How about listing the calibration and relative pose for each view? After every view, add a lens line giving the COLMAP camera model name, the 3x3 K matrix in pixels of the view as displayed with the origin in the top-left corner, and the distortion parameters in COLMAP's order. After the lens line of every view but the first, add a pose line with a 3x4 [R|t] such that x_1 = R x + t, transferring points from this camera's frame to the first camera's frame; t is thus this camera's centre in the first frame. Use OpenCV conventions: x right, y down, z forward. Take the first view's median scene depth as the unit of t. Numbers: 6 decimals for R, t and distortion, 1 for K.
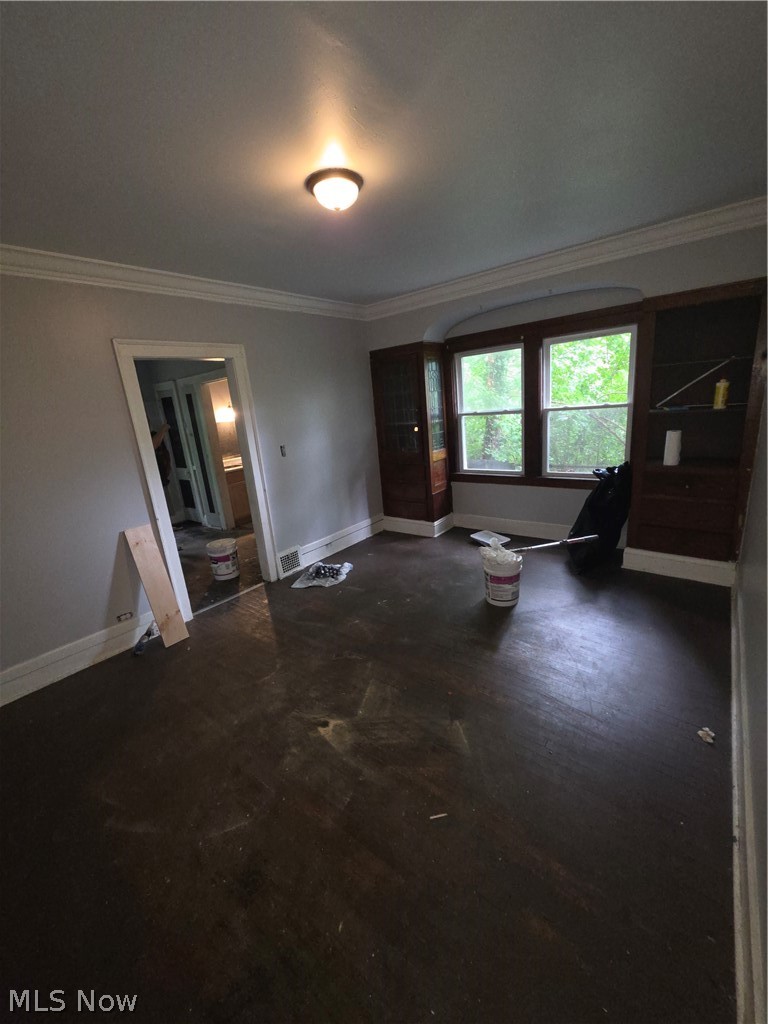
lens RADIAL K [[410.5, 0, 385.0], [0, 410.5, 511.6], [0, 0, 1]] dist [-0.003567, 0.000900]
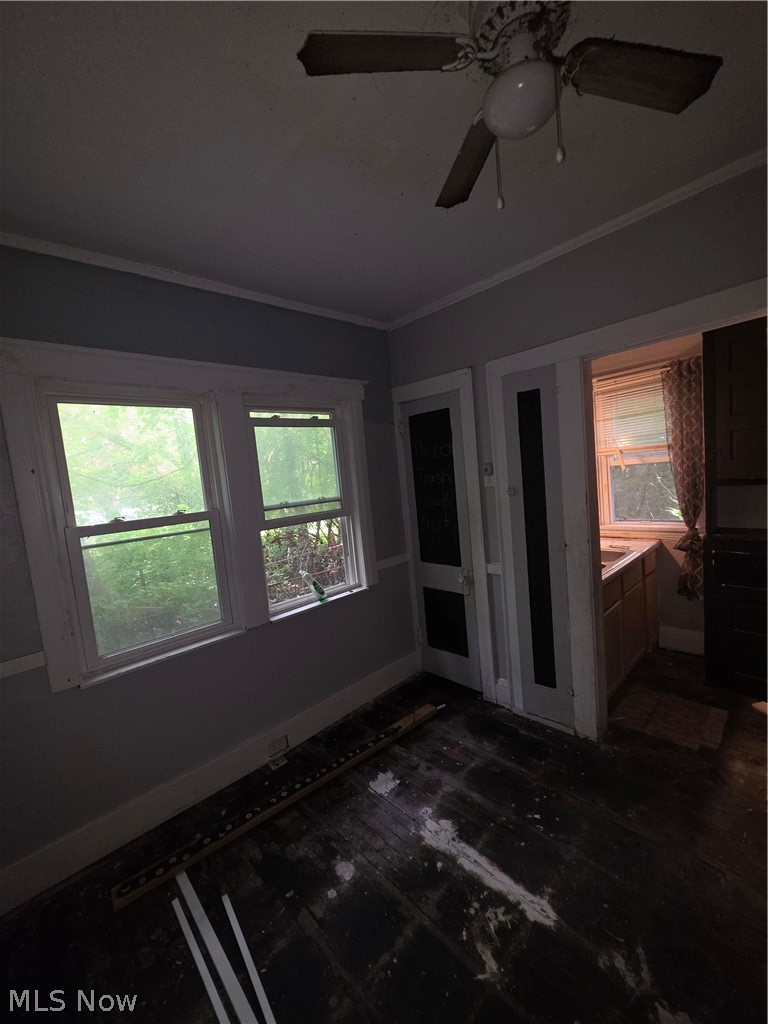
lens RADIAL K [[410.5, 0, 384.4], [0, 410.5, 512.0], [0, 0, 1]] dist [-0.003567, 0.000900]
pose [[0.989893, 0.013781, -0.141146, -0.519304], [-0.035678, 0.987457, -0.153807, -0.095813], [0.137256, 0.157288, 0.977968, 0.564127]]
